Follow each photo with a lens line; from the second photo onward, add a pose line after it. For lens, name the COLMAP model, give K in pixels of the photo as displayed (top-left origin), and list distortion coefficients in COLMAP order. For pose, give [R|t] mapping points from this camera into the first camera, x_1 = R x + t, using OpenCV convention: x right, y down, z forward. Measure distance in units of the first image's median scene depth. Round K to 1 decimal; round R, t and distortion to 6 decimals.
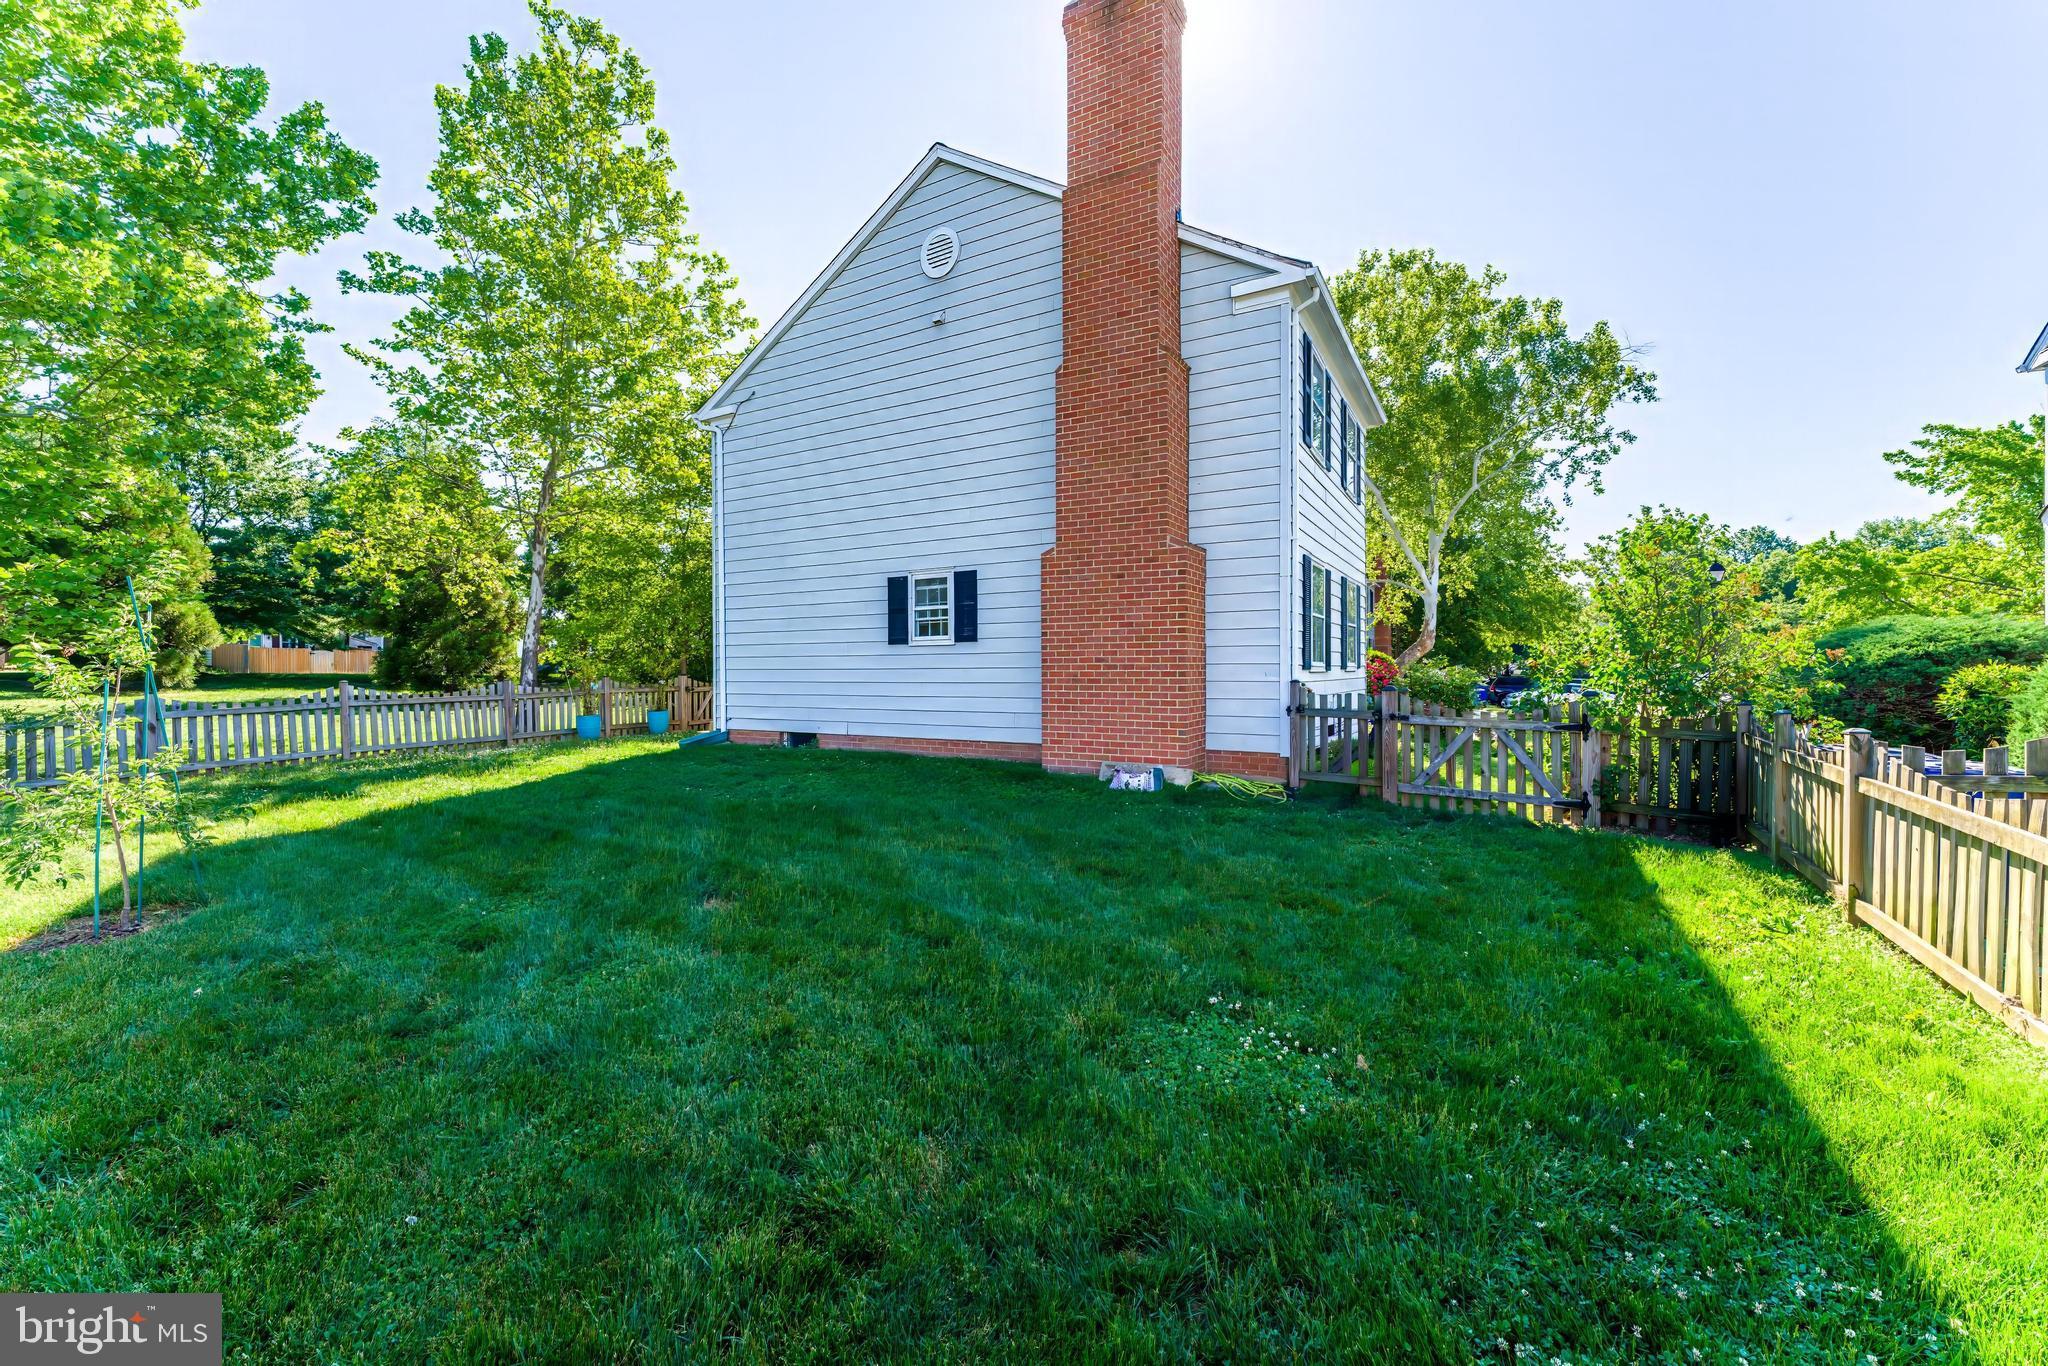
lens RADIAL K [[817.0, 0, 1024.0], [0, 817.0, 683.0], [0, 0, 1]] dist [-0.000642, -0.000025]
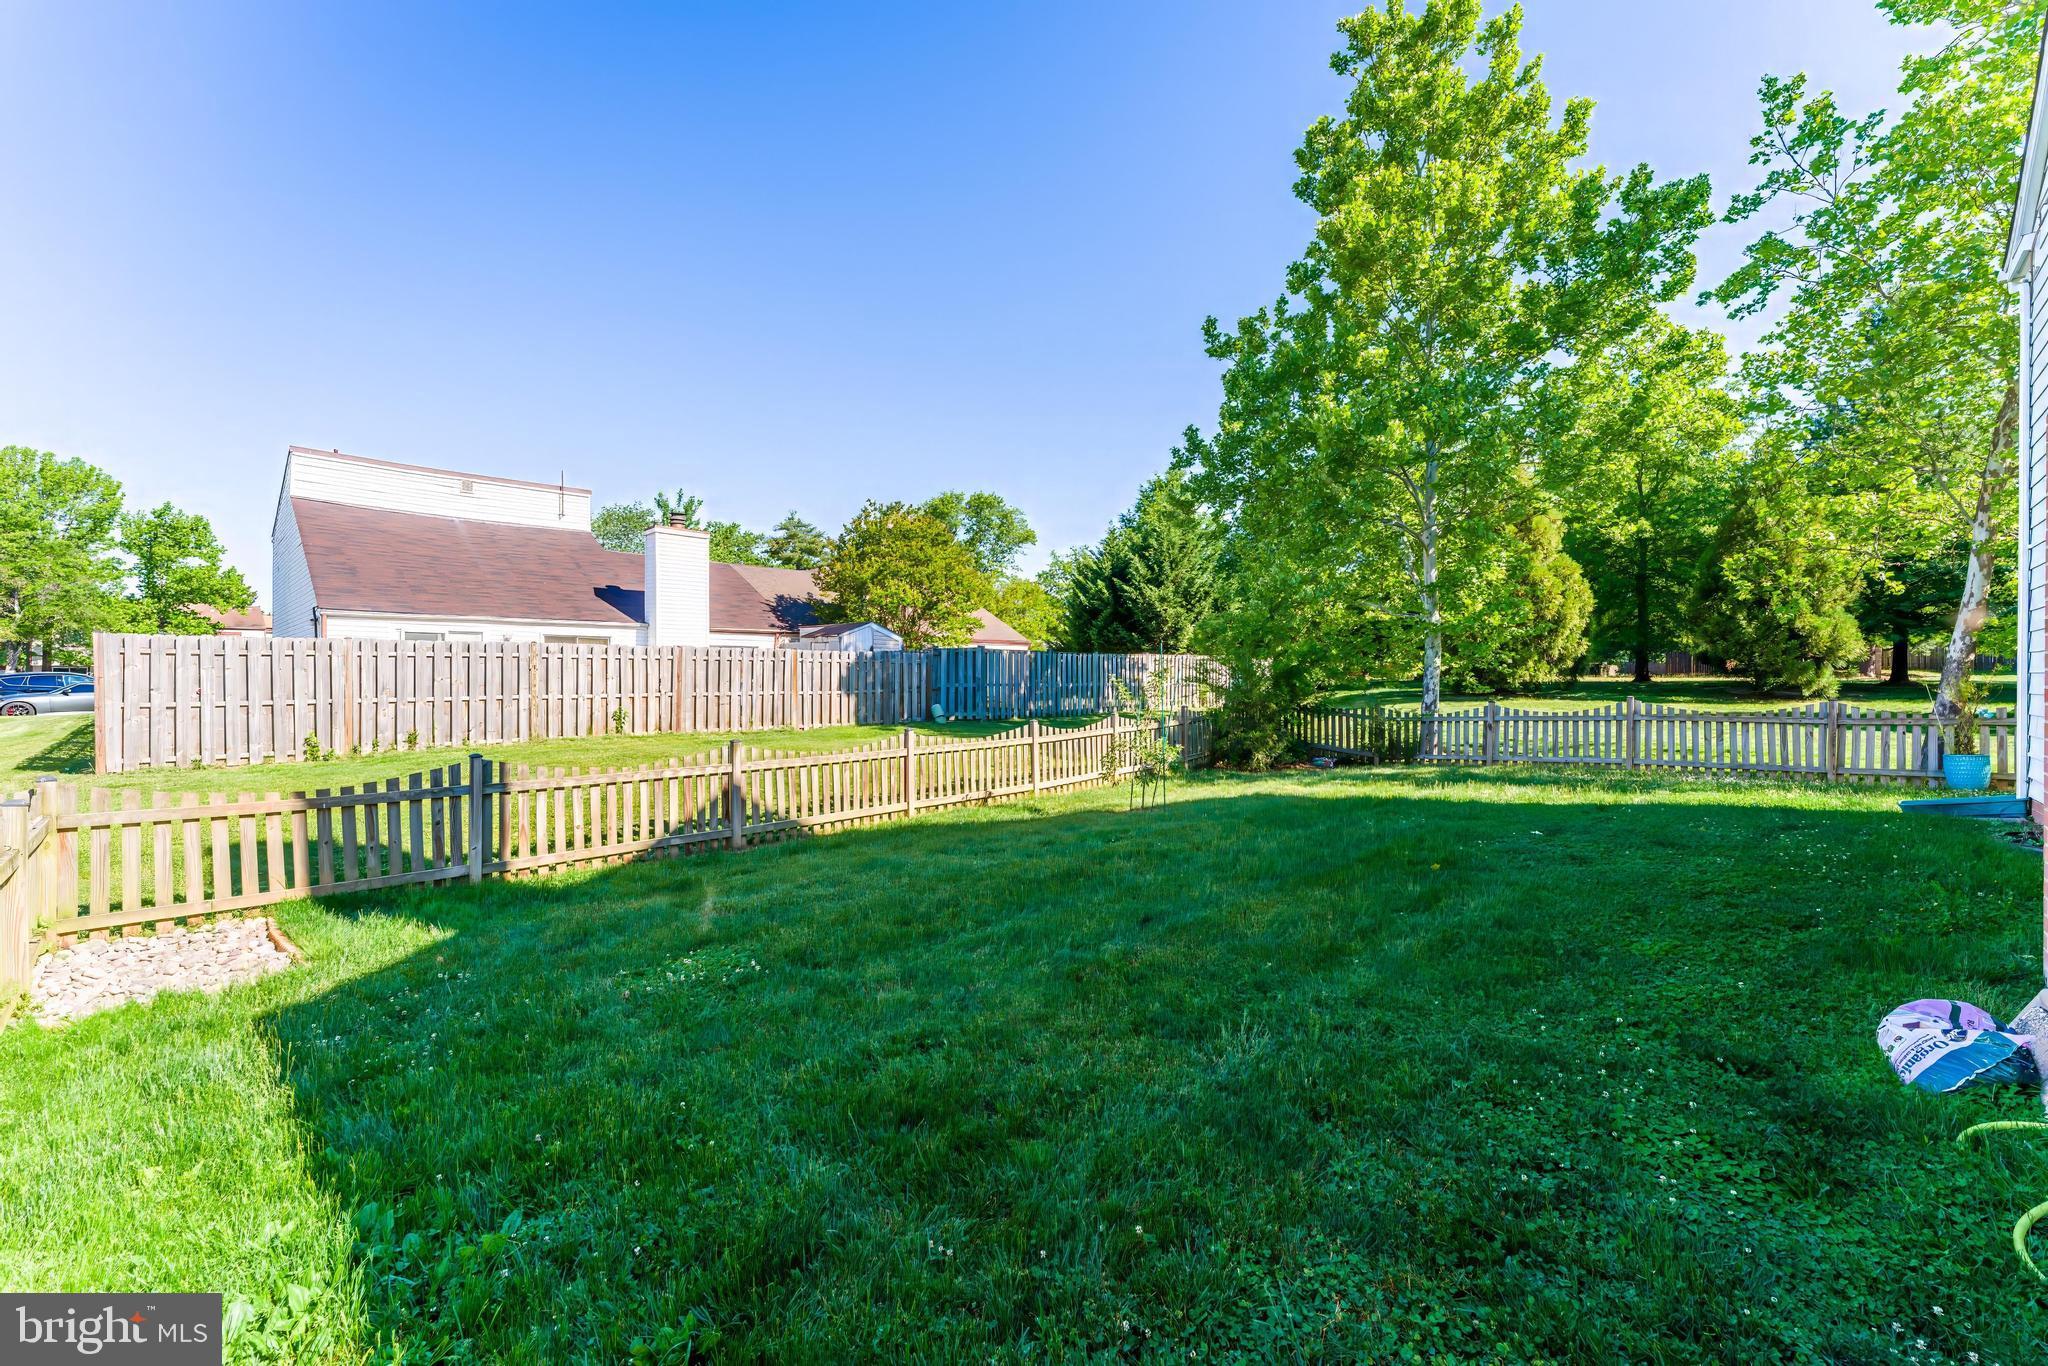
lens RADIAL K [[817.0, 0, 1024.0], [0, 817.0, 683.0], [0, 0, 1]] dist [-0.000642, -0.000025]
pose [[-0.222996, 0.006359, -0.974799, 0.346157], [-0.012823, 0.999873, 0.009455, -0.015980], [0.974735, 0.014608, -0.222887, 0.400776]]
